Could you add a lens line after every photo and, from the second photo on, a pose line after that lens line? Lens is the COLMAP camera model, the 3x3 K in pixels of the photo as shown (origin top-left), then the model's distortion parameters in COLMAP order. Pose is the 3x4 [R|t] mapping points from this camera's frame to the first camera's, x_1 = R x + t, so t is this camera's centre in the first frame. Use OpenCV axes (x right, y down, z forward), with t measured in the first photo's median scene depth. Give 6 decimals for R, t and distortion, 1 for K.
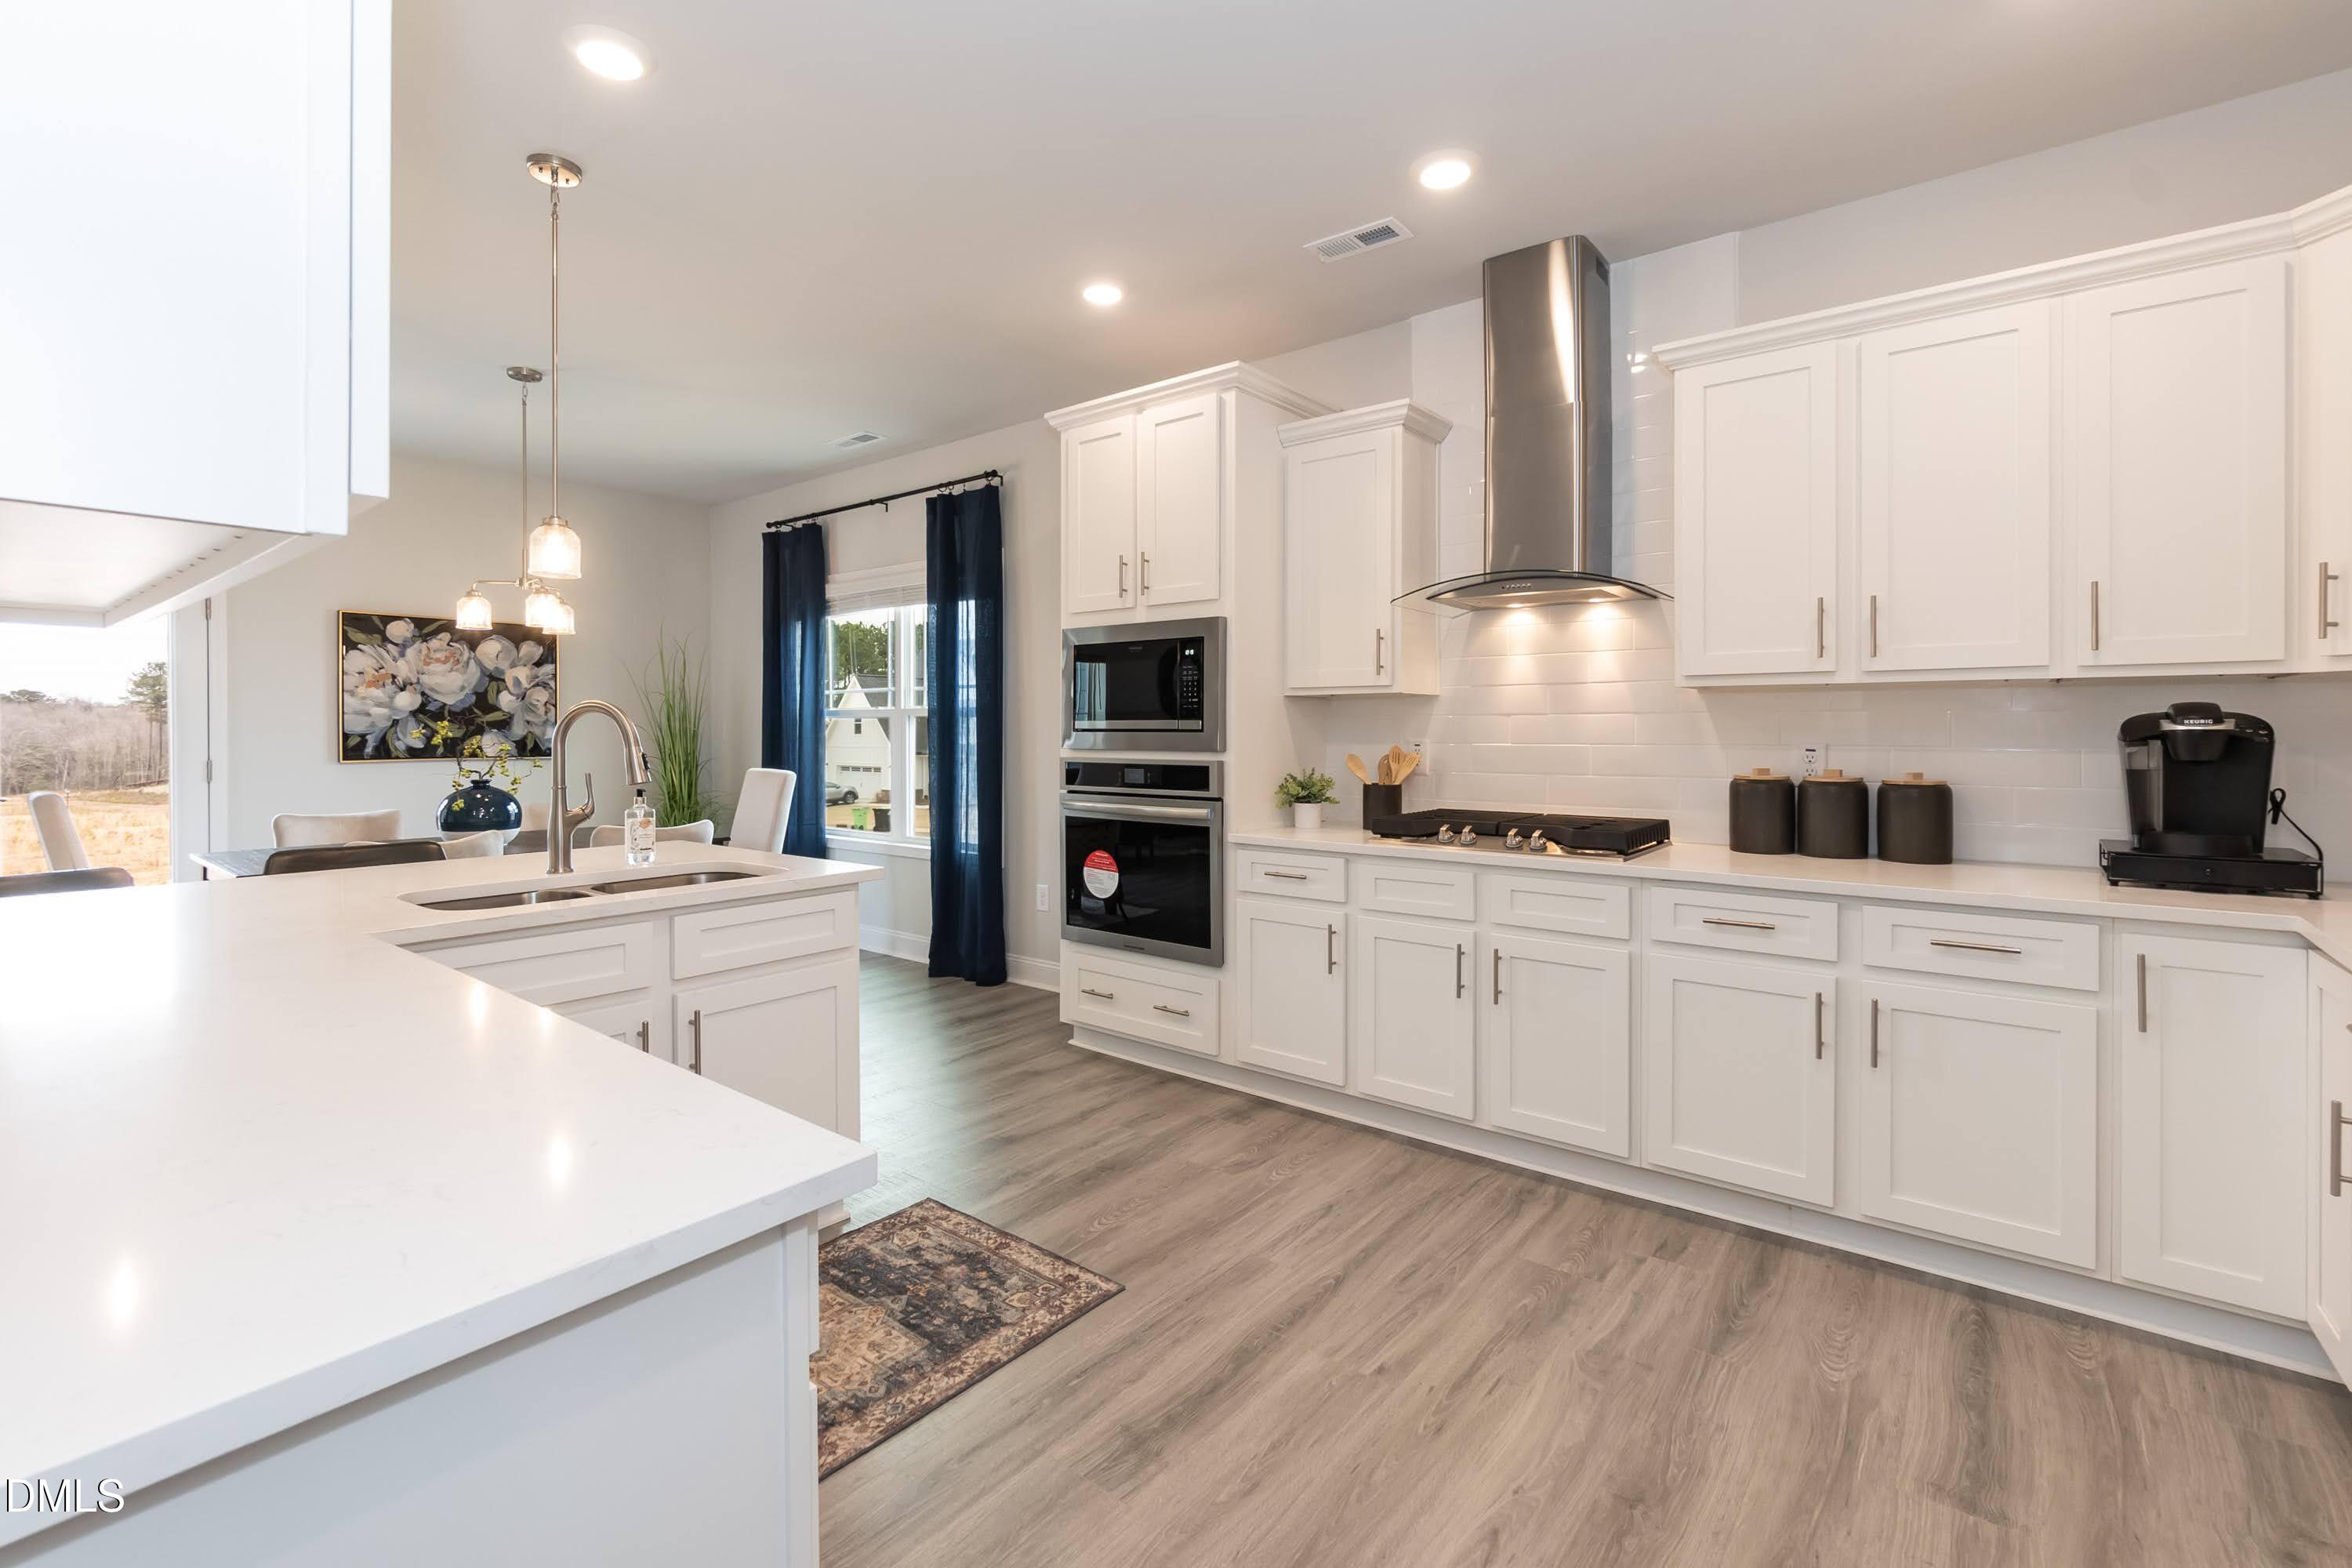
lens RADIAL K [[1034.4, 0, 1164.5], [0, 1034.4, 727.3], [0, 0, 1]] dist [-0.000960, -0.000071]
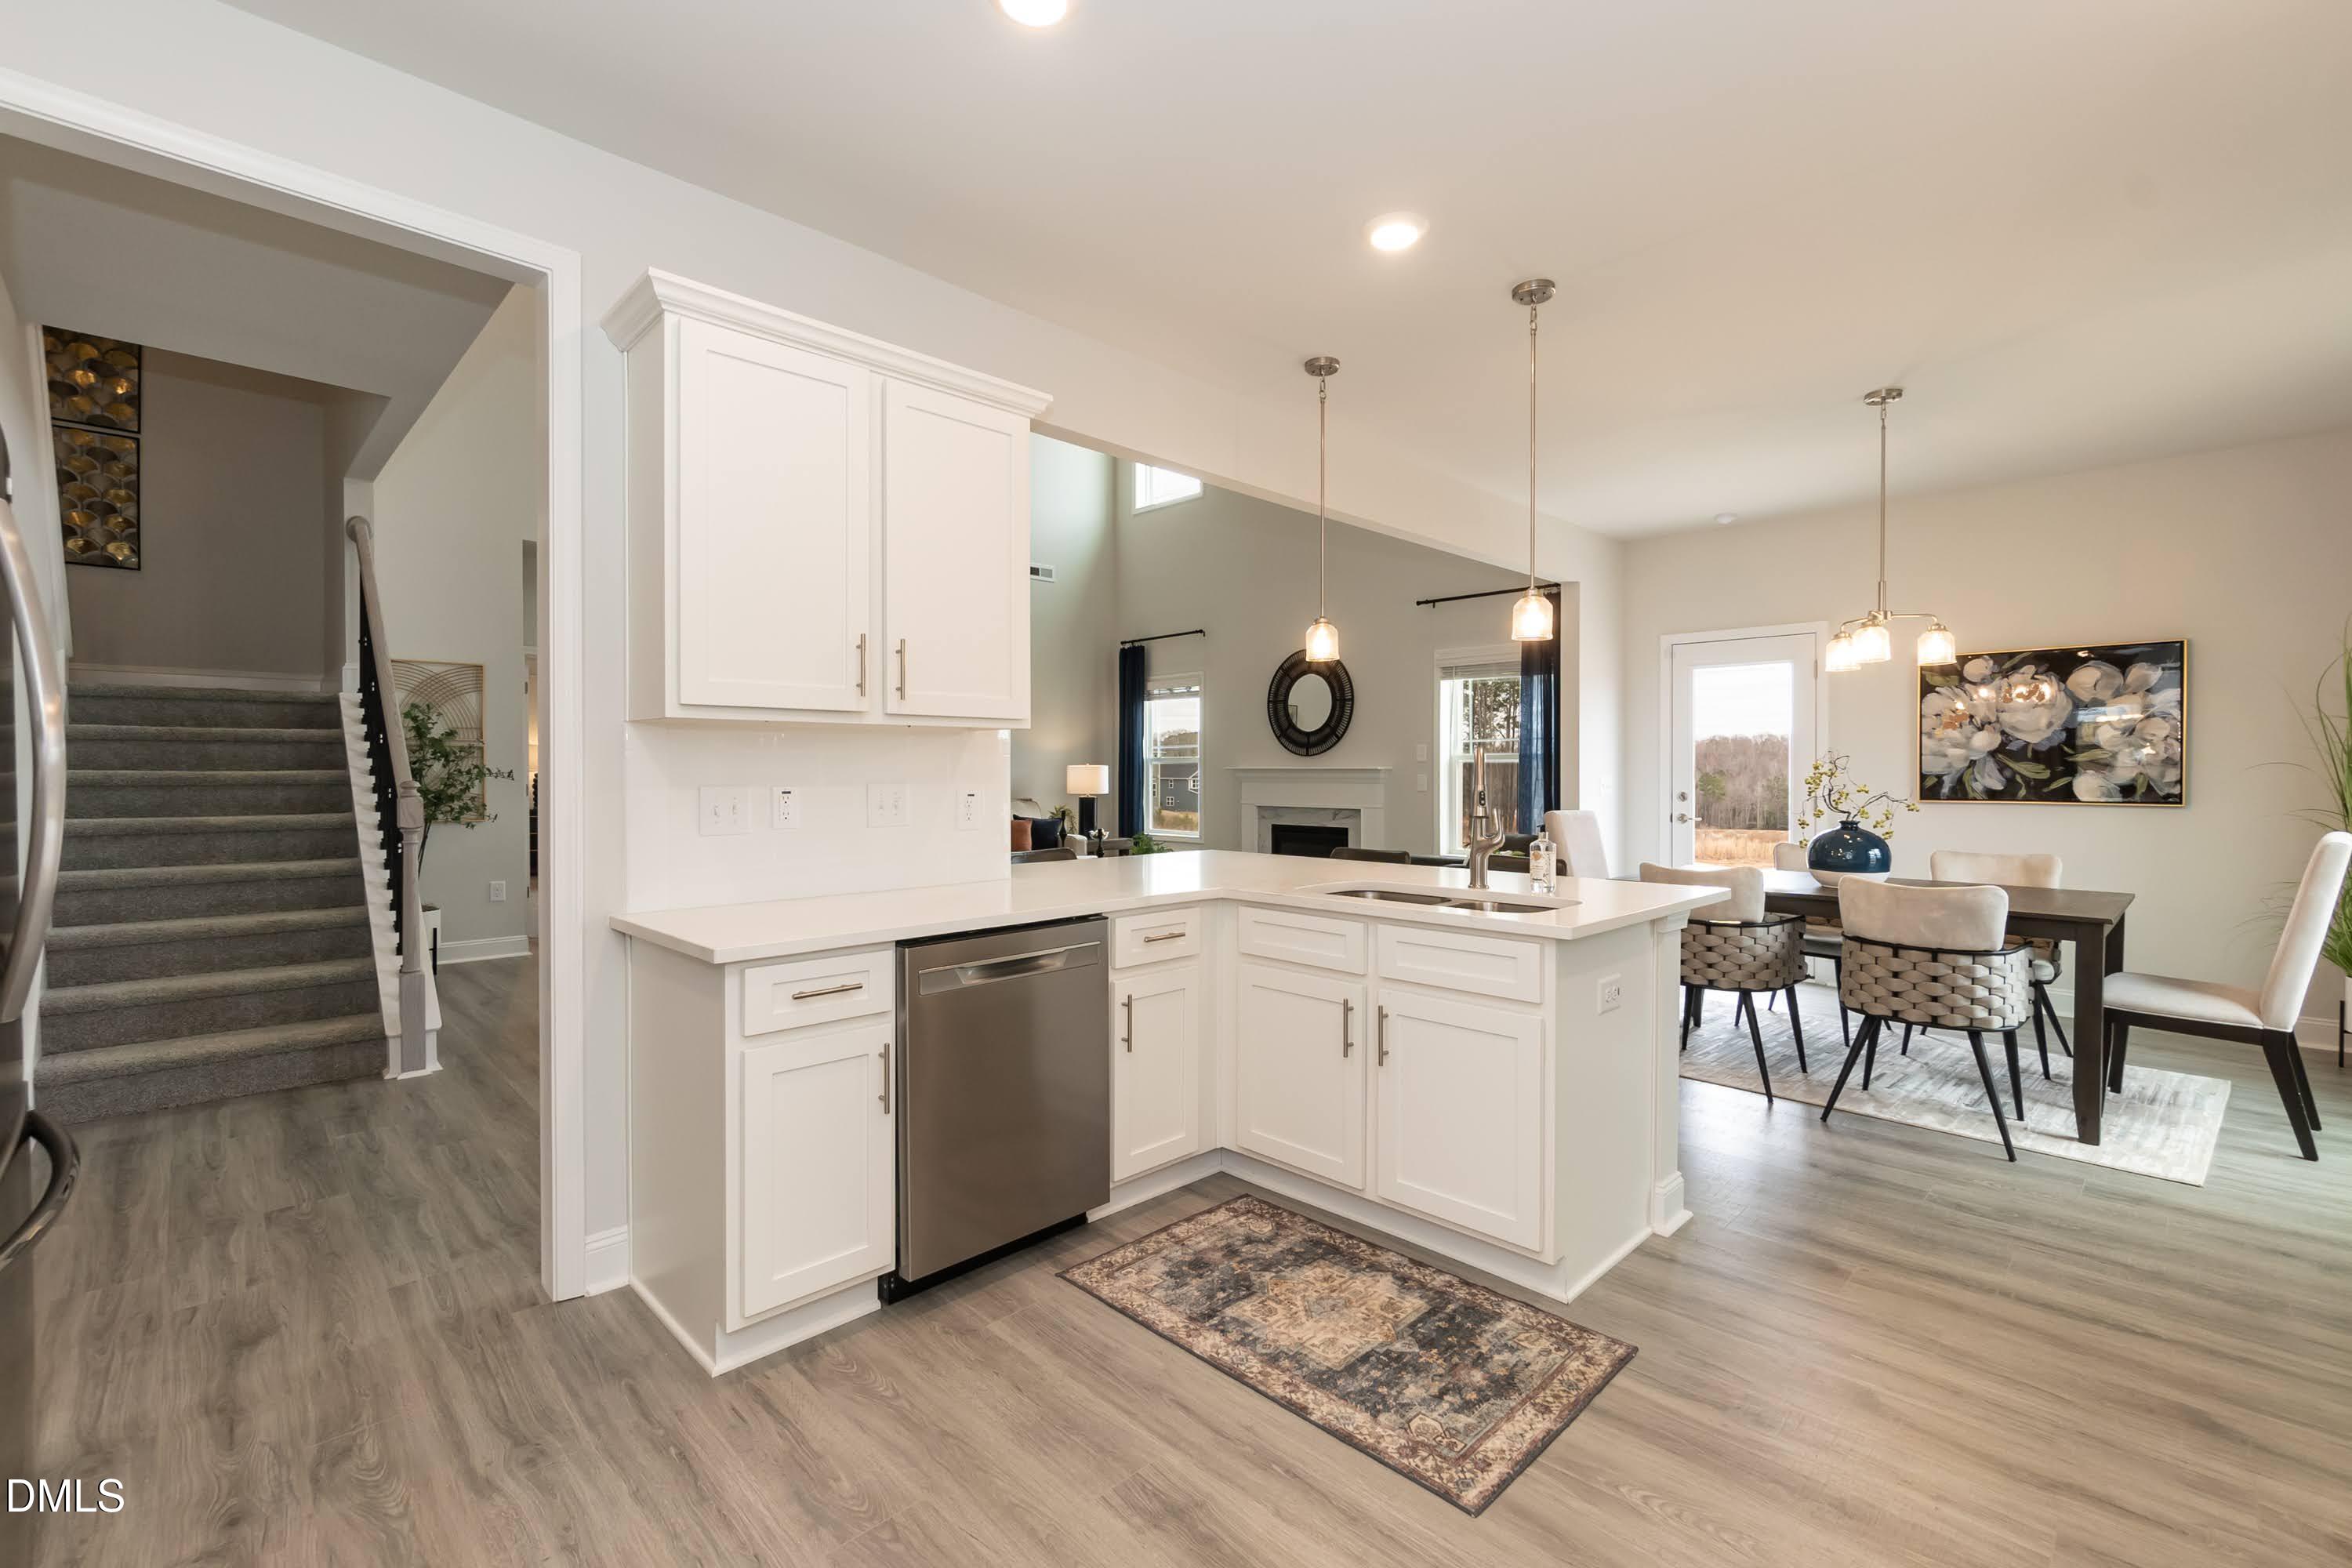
lens RADIAL K [[1011.1, 0, 1177.1], [0, 1011.1, 774.0], [0, 0, 1]] dist [-0.003931, 0.000083]
pose [[-0.107712, 0.004516, -0.994172, 0.686343], [0.000657, 0.999990, 0.004471, 0.001767], [0.994182, -0.000172, -0.107714, 0.838044]]
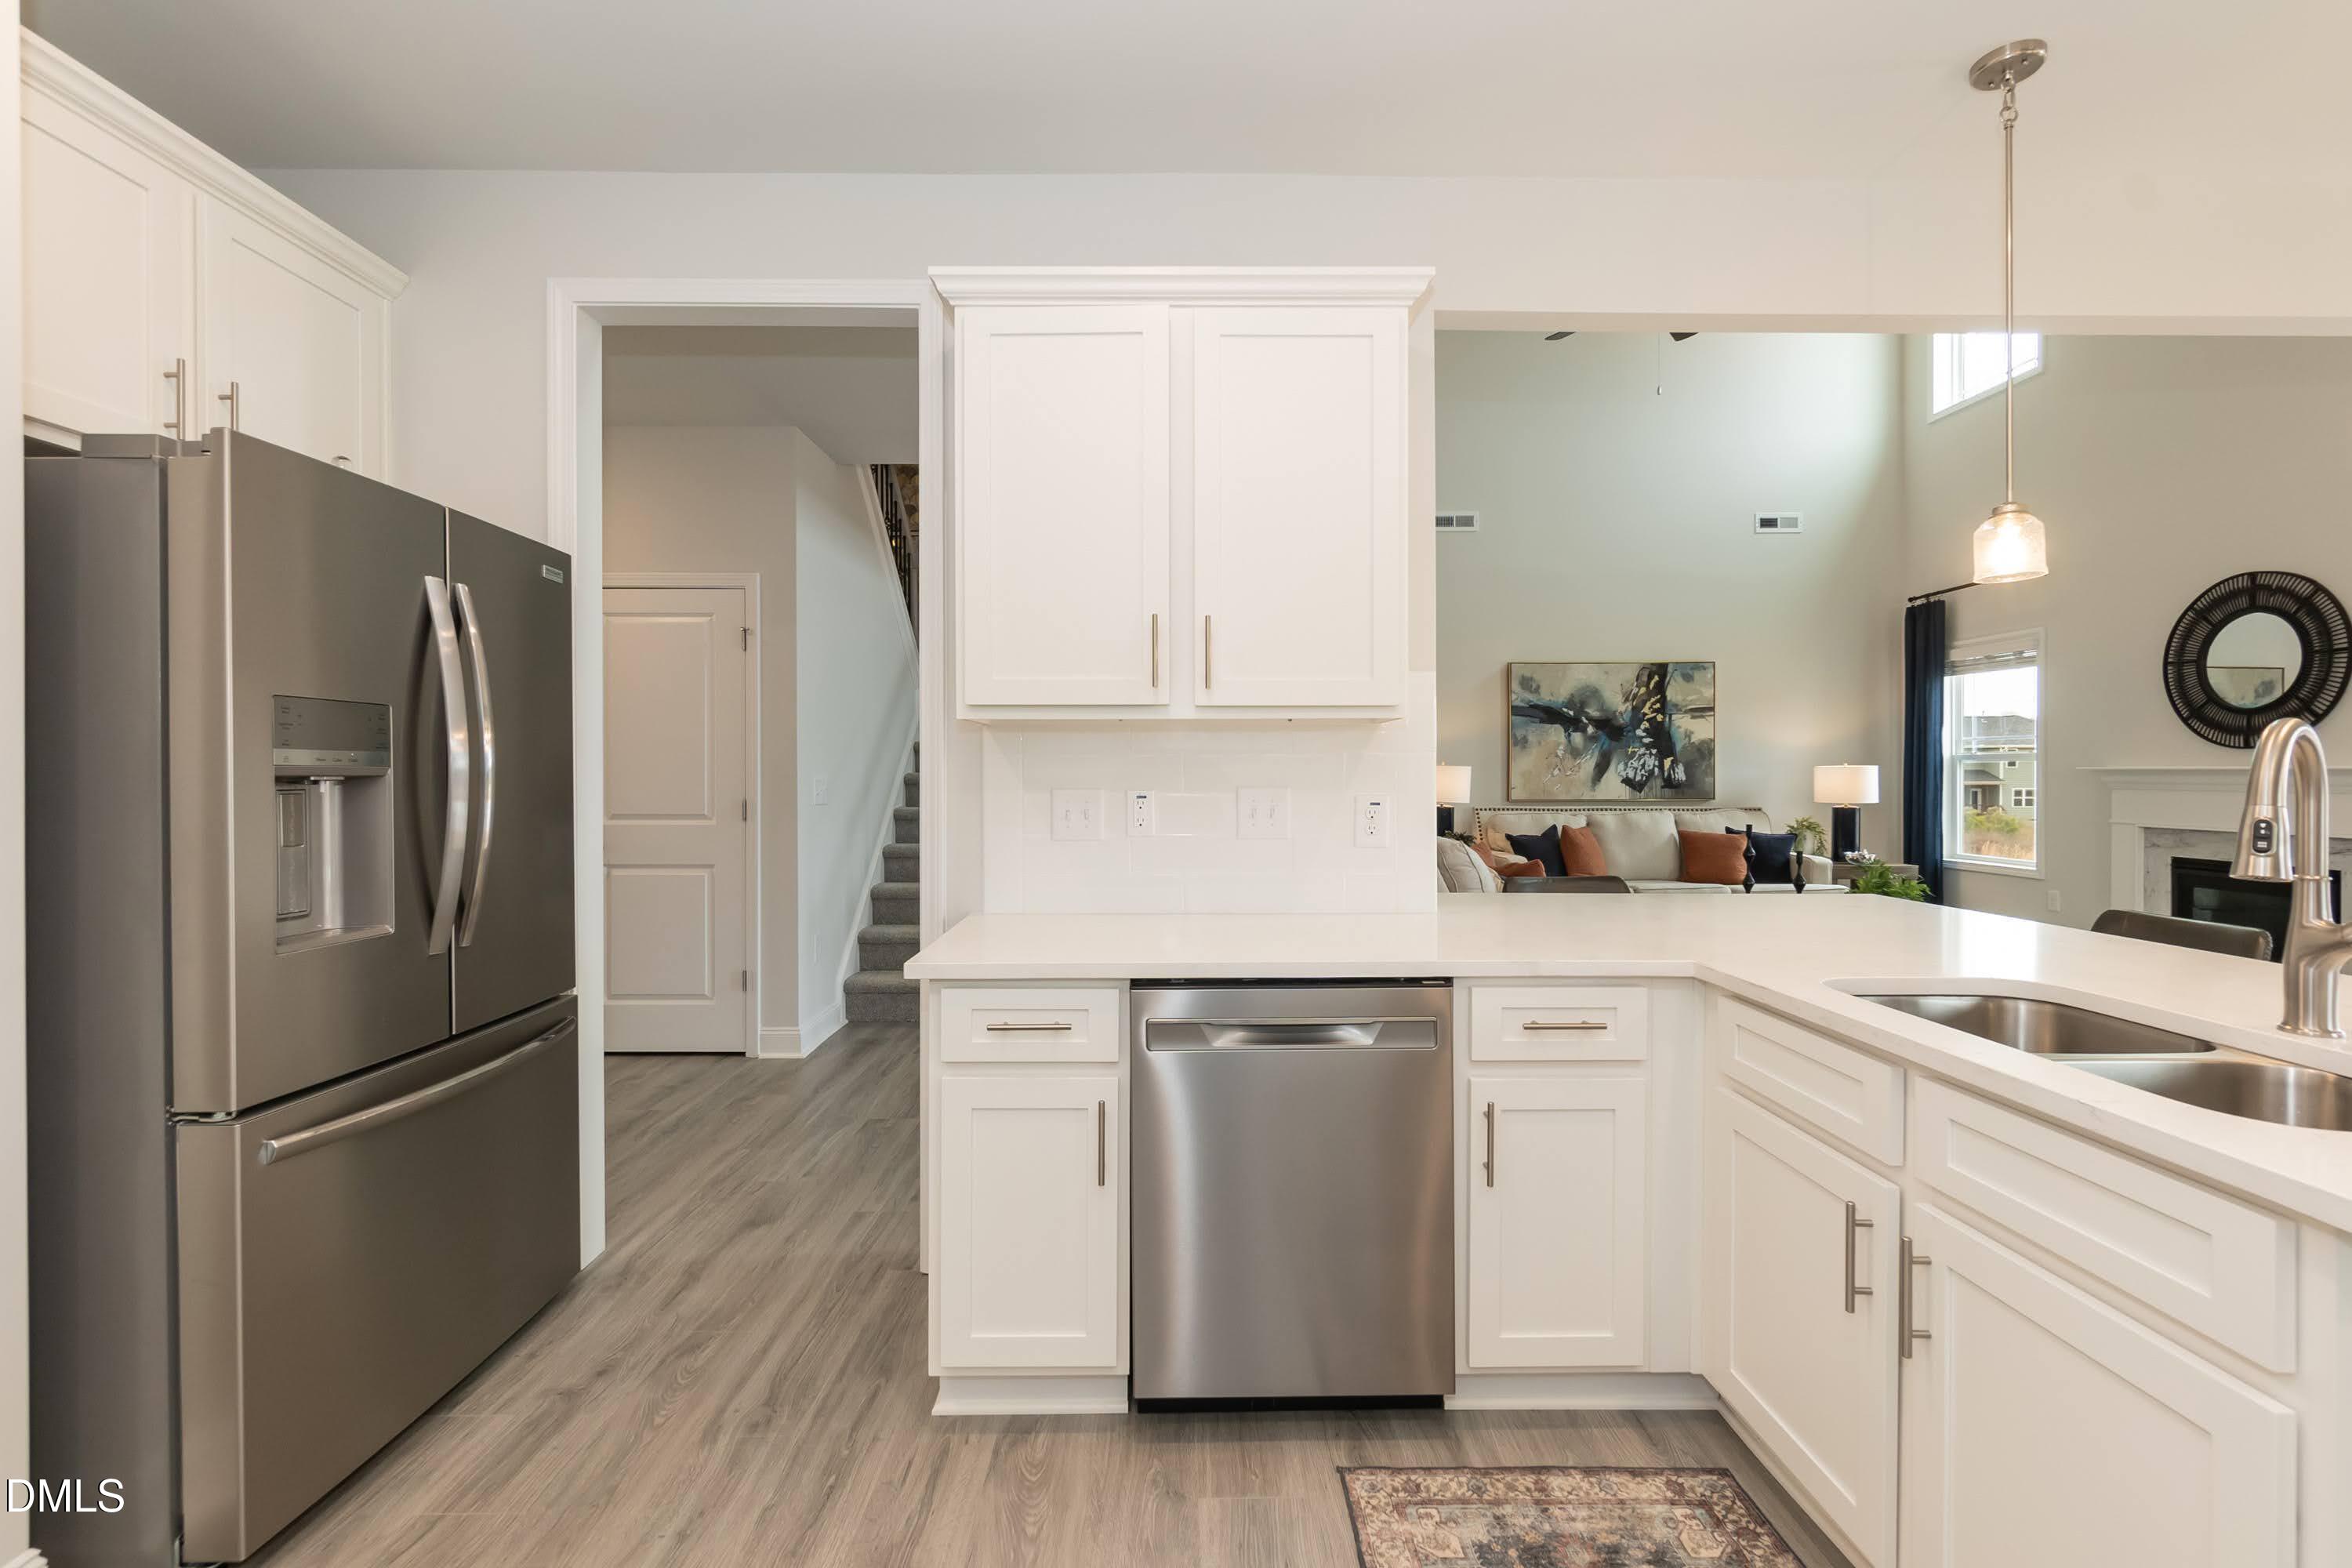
lens RADIAL K [[1011.1, 0, 1177.1], [0, 1011.1, 774.0], [0, 0, 1]] dist [-0.003931, 0.000083]
pose [[-0.769363, 0.002217, -0.638808, 0.234862], [0.001738, 0.999998, 0.001377, 0.002120], [0.638810, -0.000051, -0.769365, 1.109315]]
